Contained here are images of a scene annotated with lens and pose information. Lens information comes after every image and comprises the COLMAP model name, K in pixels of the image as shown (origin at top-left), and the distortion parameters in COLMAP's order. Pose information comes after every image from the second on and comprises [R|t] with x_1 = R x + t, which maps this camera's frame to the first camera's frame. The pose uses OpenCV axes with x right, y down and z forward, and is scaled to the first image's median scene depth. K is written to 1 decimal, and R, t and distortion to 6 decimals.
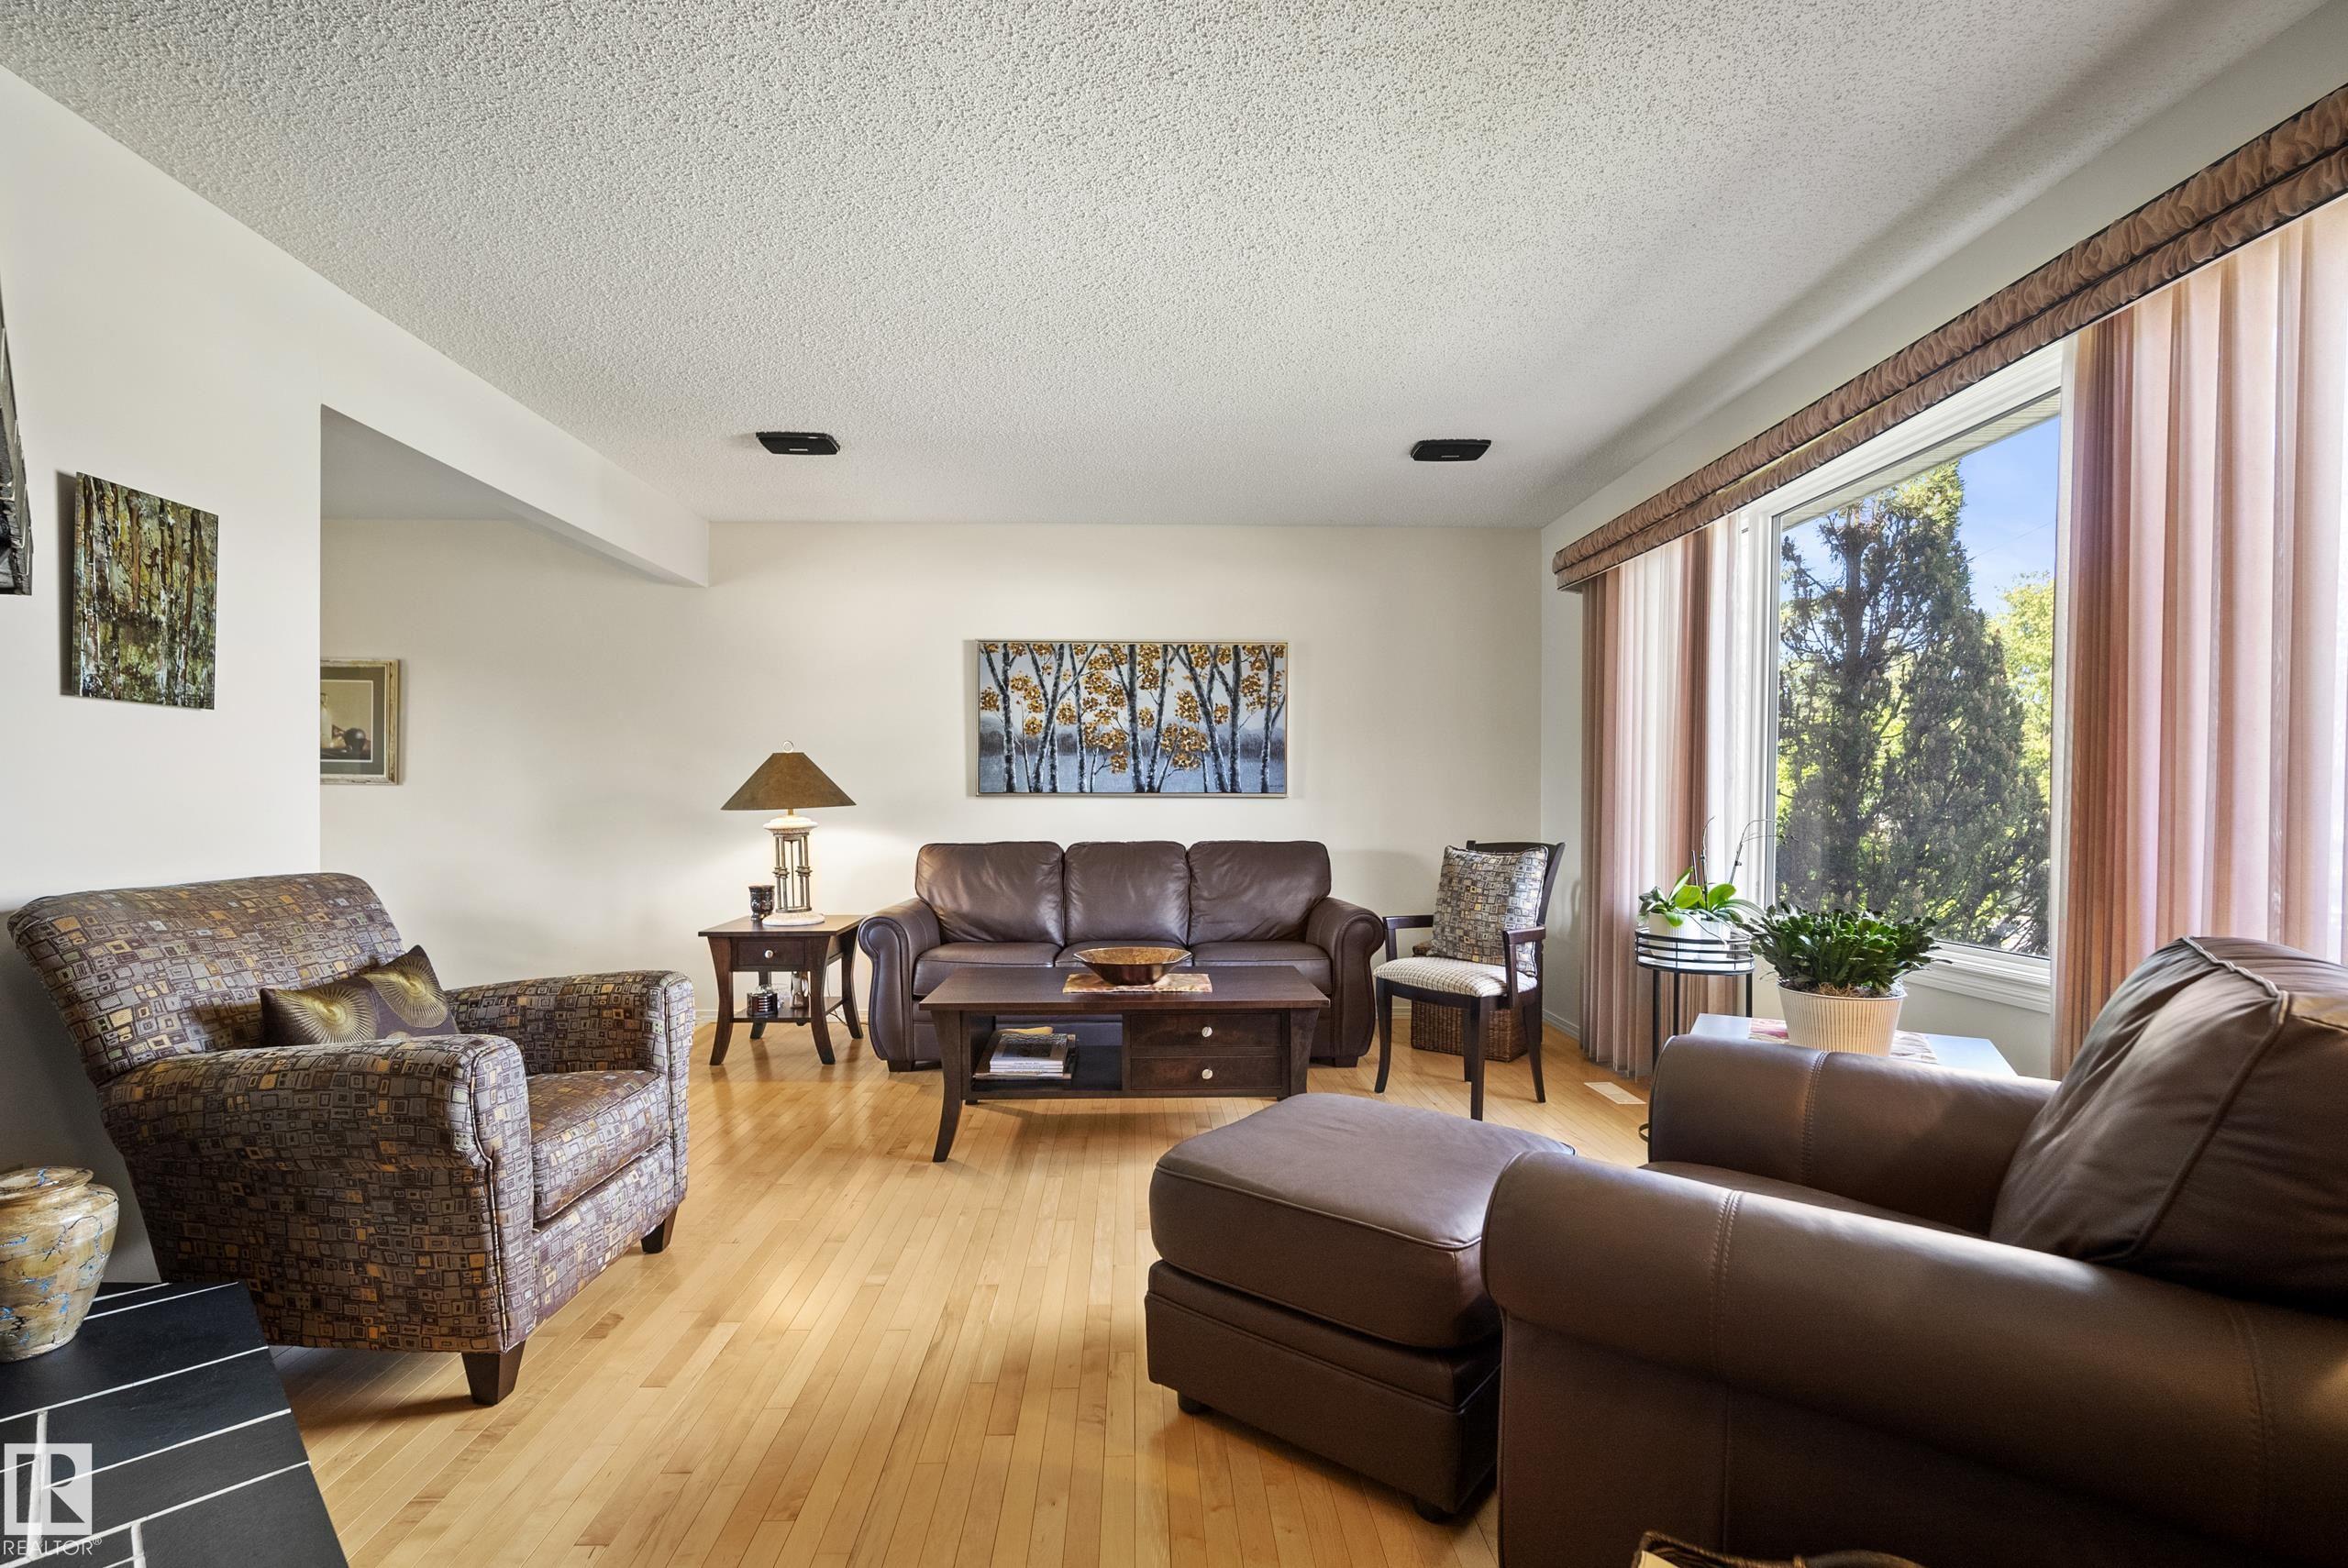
lens RADIAL K [[1045.5, 0, 1156.3], [0, 1045.5, 814.1], [0, 0, 1]] dist [-0.003566, 0.000090]
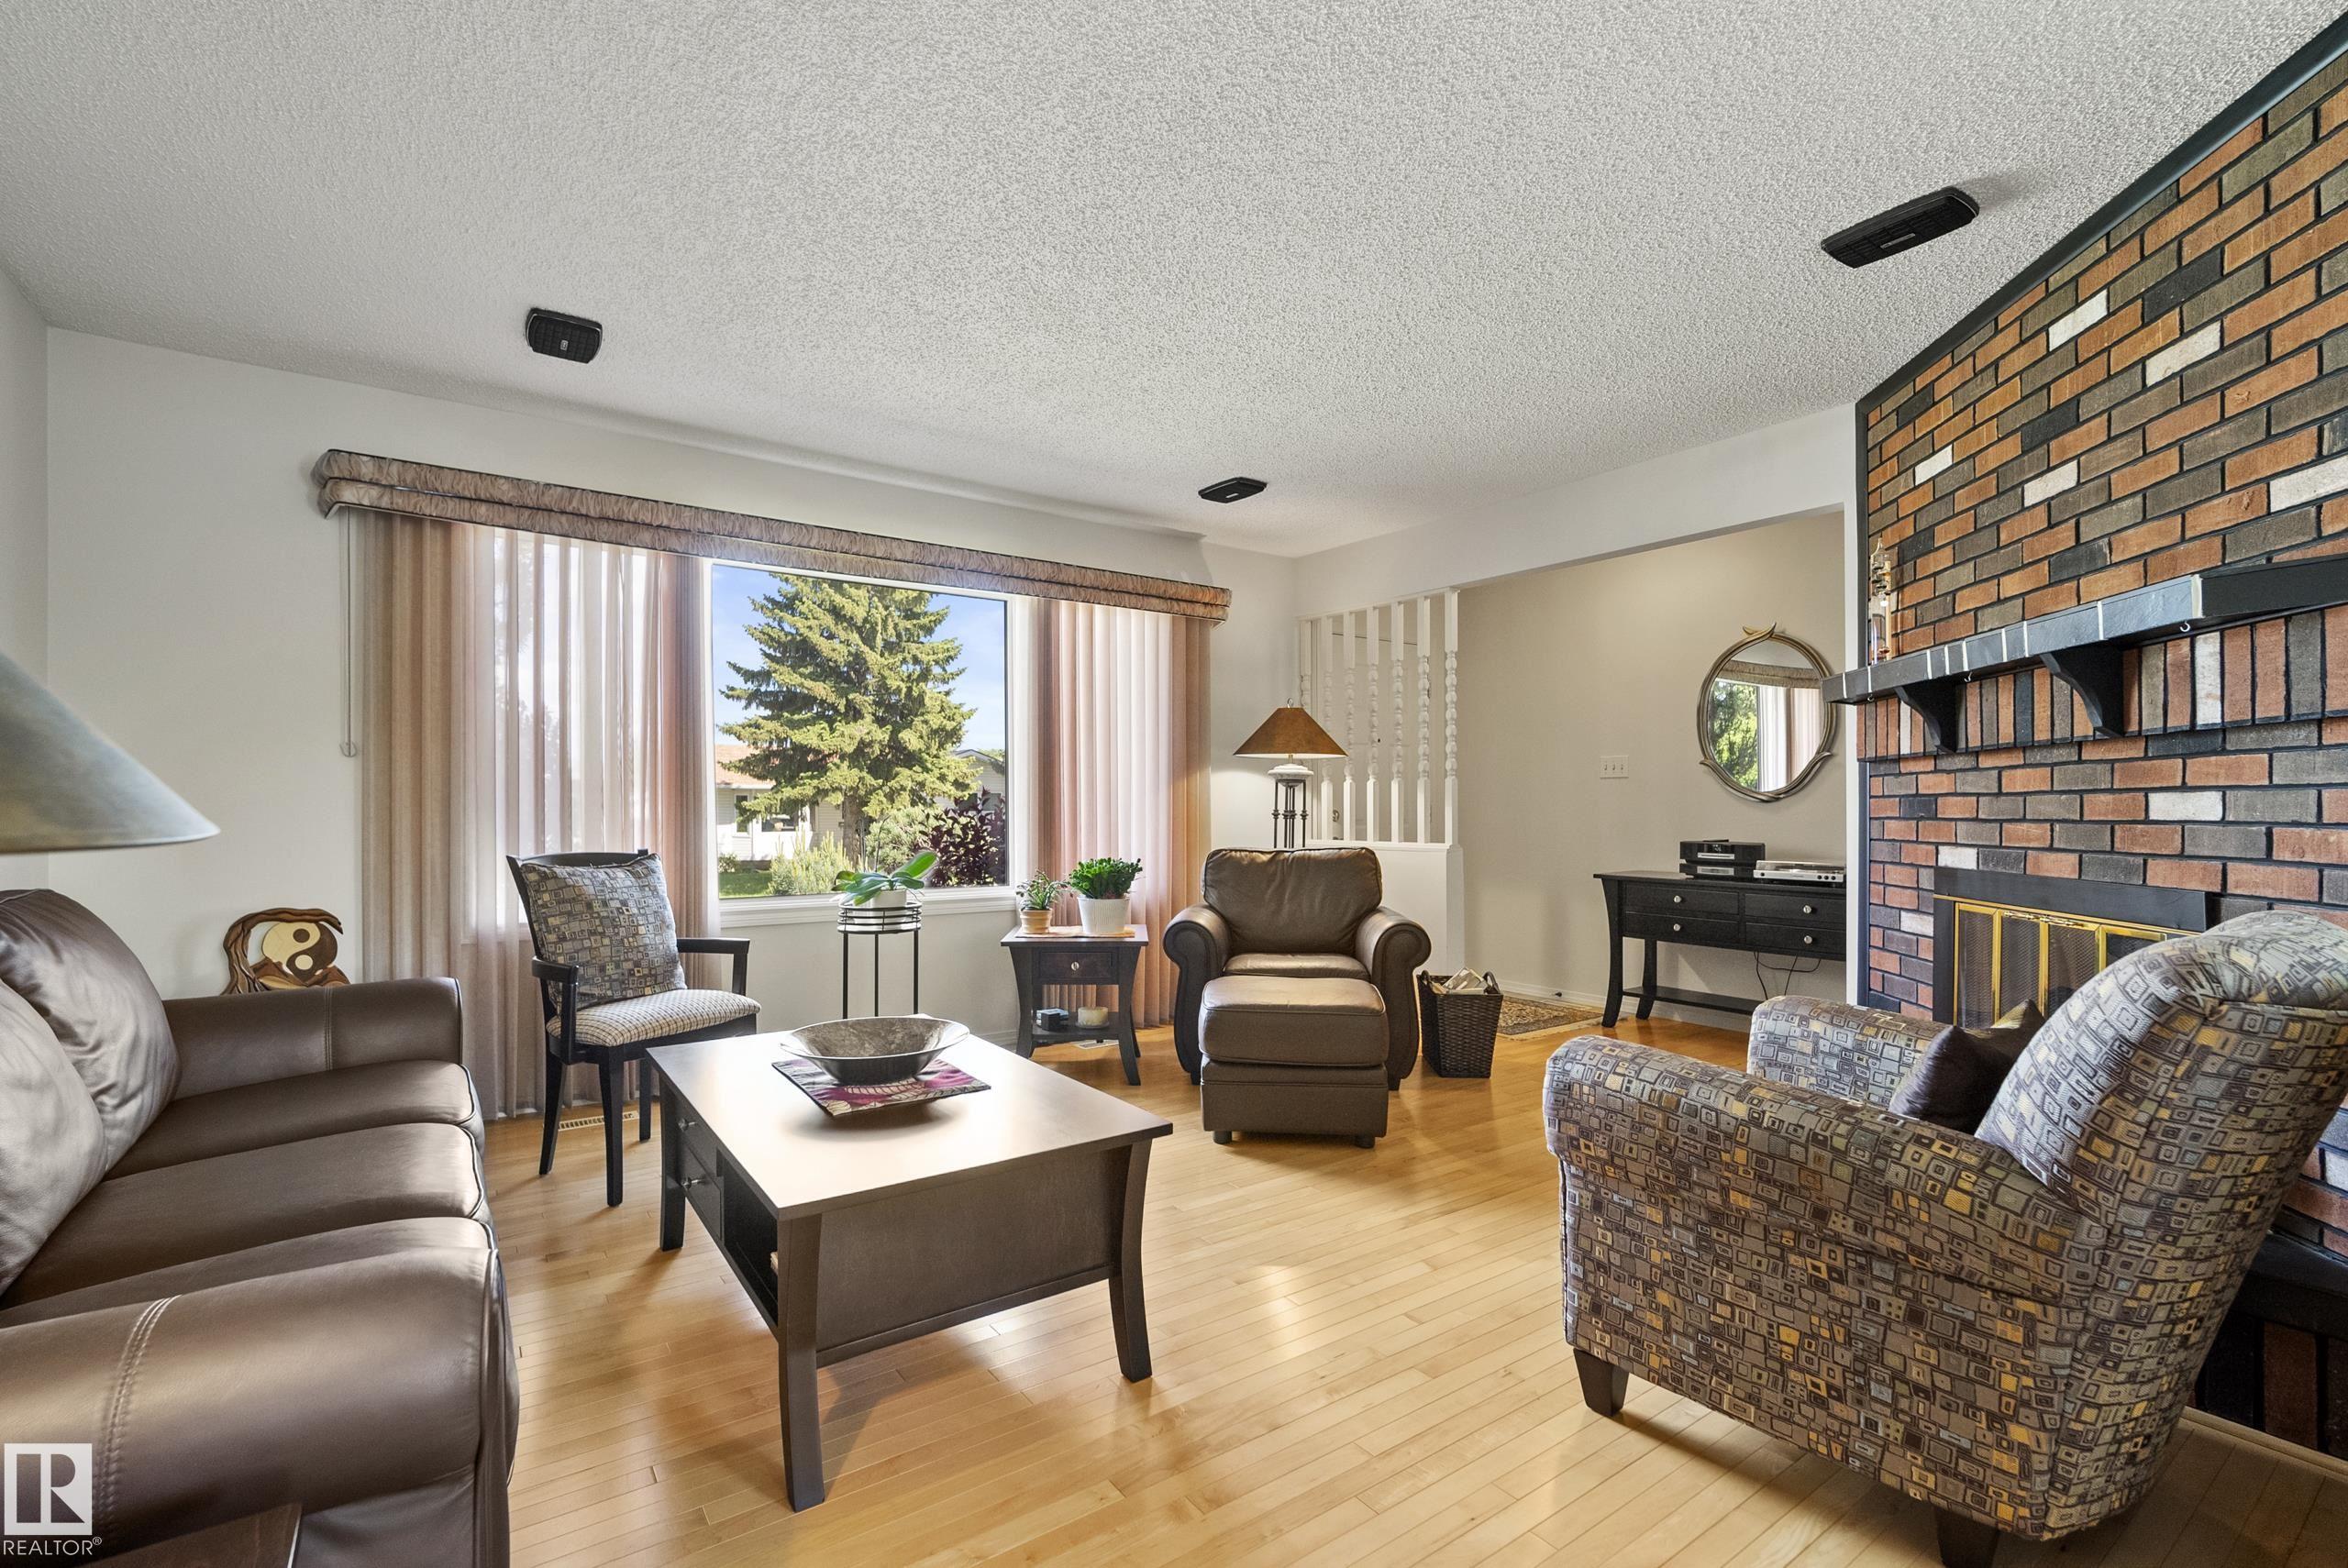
lens RADIAL K [[1035.3, 0, 1172.5], [0, 1035.3, 793.8], [0, 0, 1]] dist [-0.001818, 0.000168]
pose [[-0.561826, 0.011284, 0.827179, -0.592198], [0.005703, 0.999936, -0.009767, -0.008444], [-0.827236, -0.000770, -0.561854, 1.078824]]
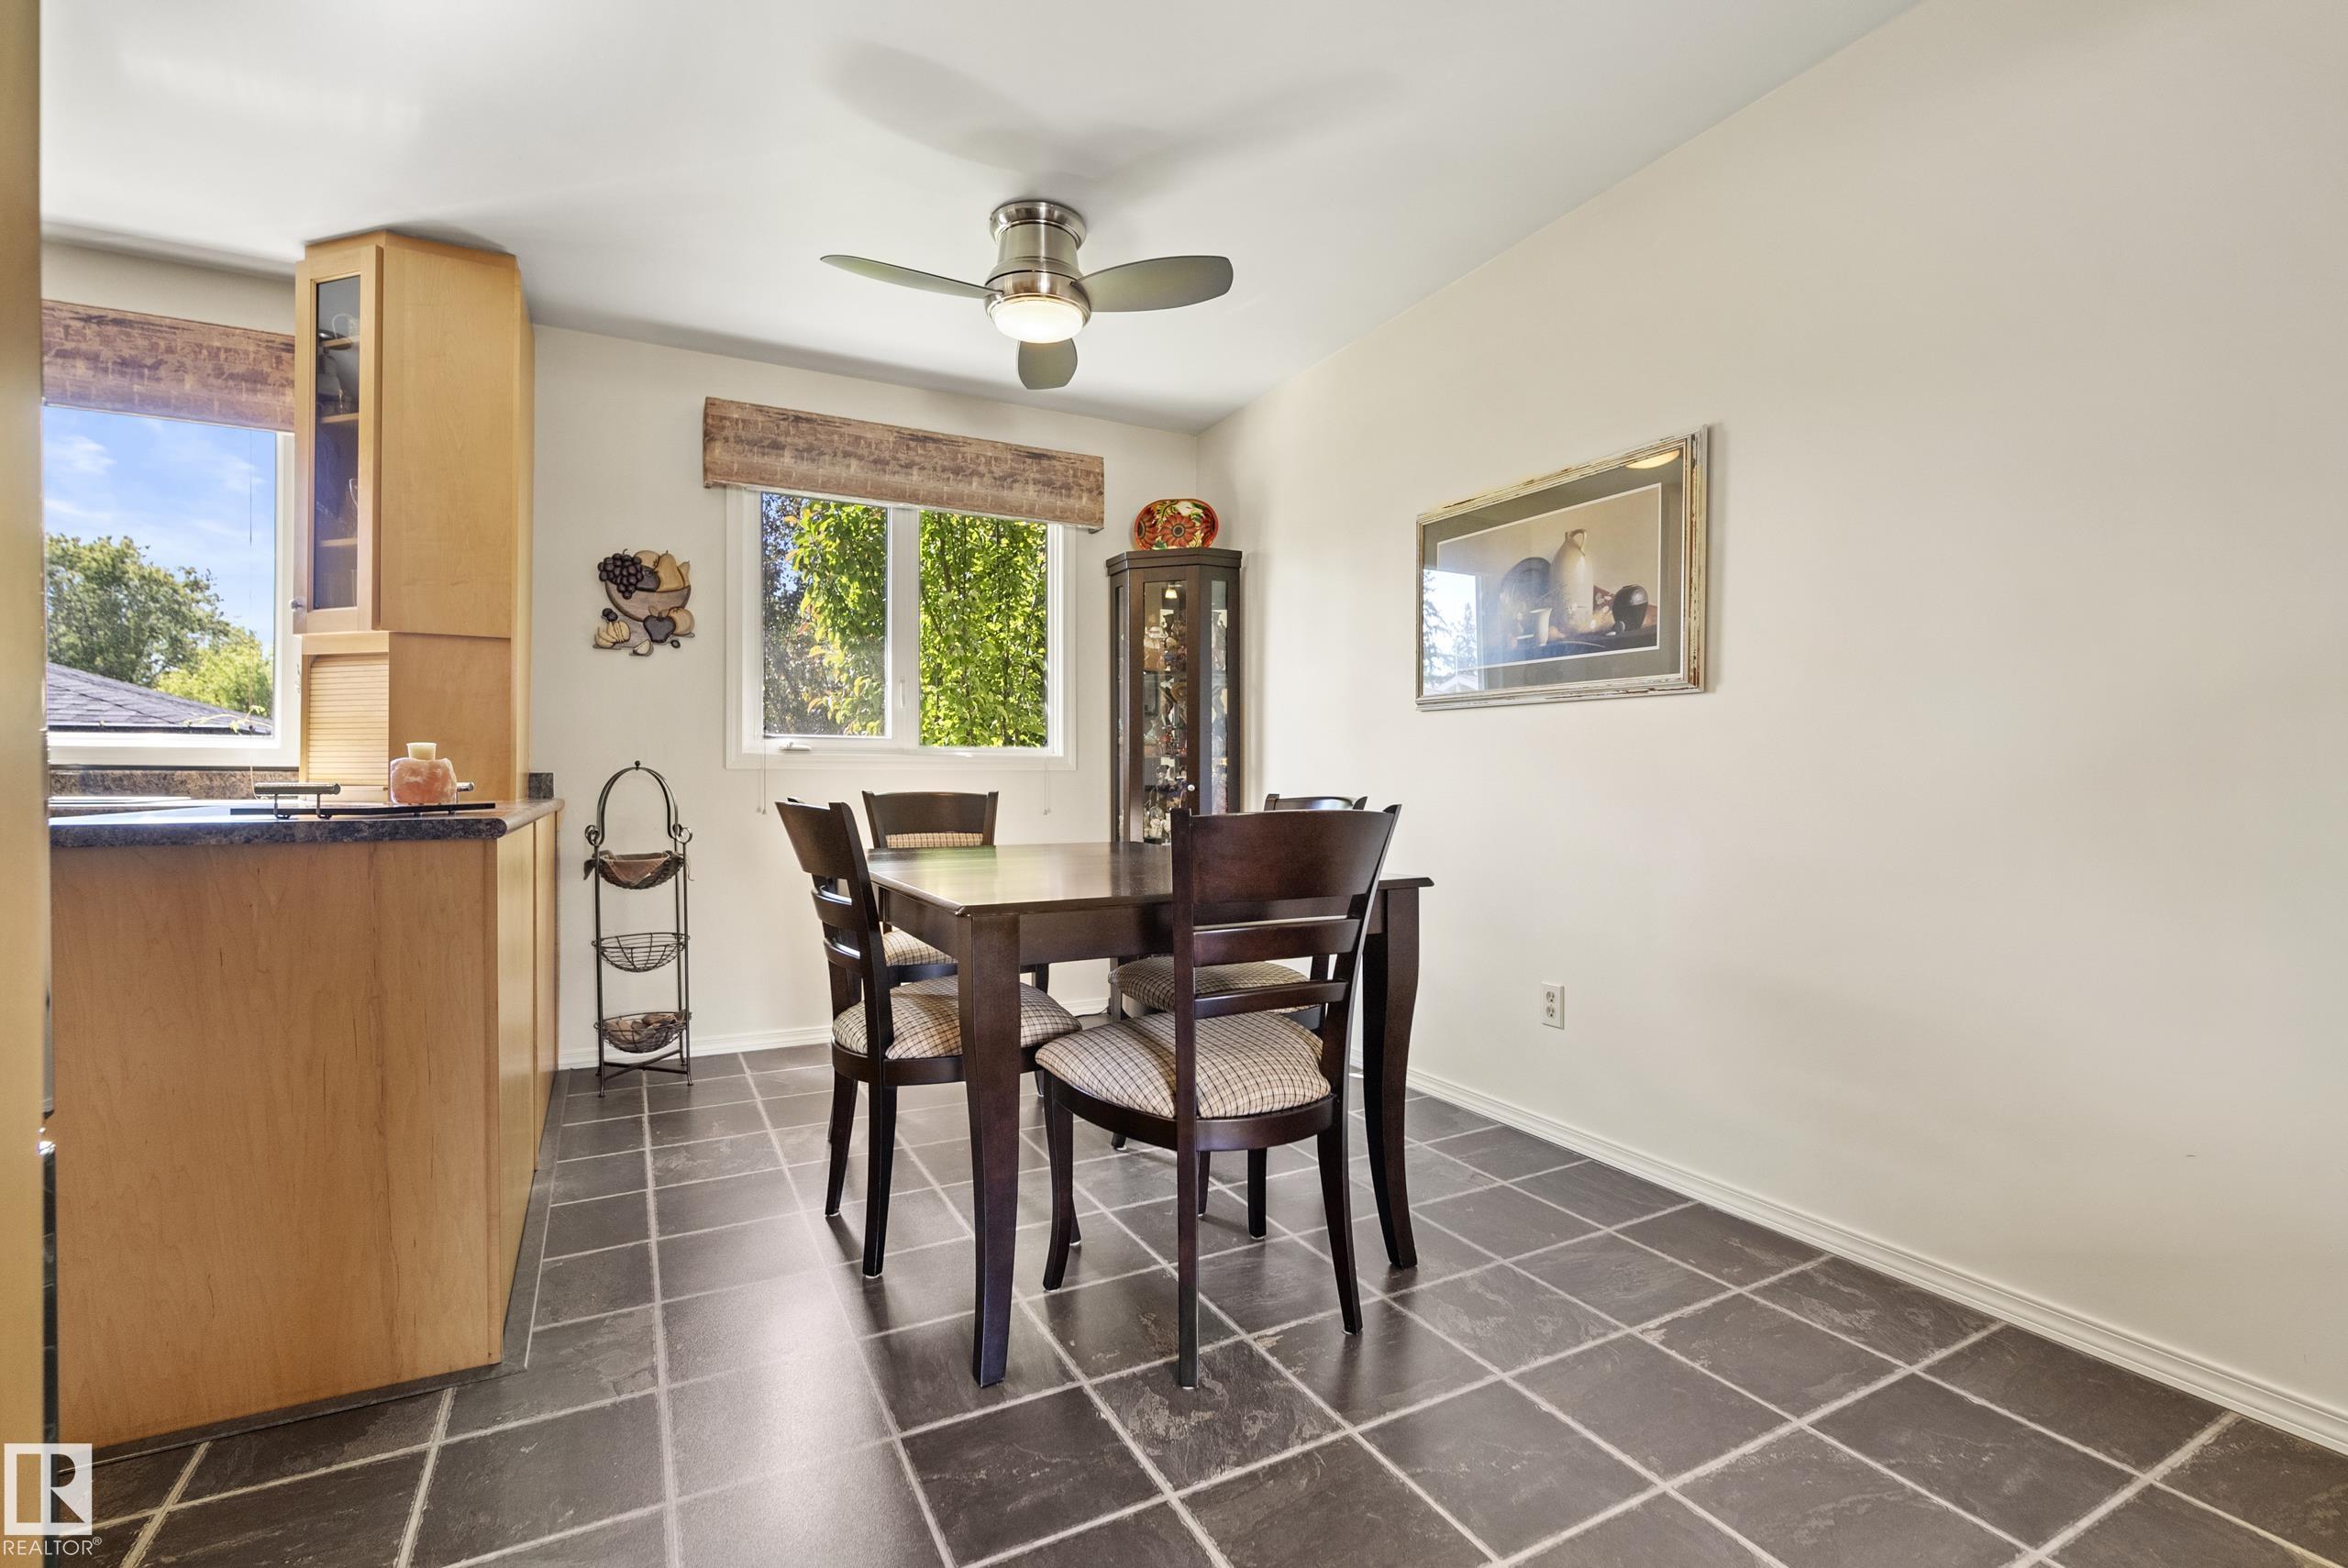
lens RADIAL K [[1060.7, 0, 1174.0], [0, 1060.7, 784.0], [0, 0, 1]] dist [-0.011765, 0.004937]
pose [[0.440190, 0.001478, -0.897904, -0.528996], [-0.007479, 0.999970, -0.002020, 0.021422], [0.897874, 0.007605, 0.440187, 0.753696]]
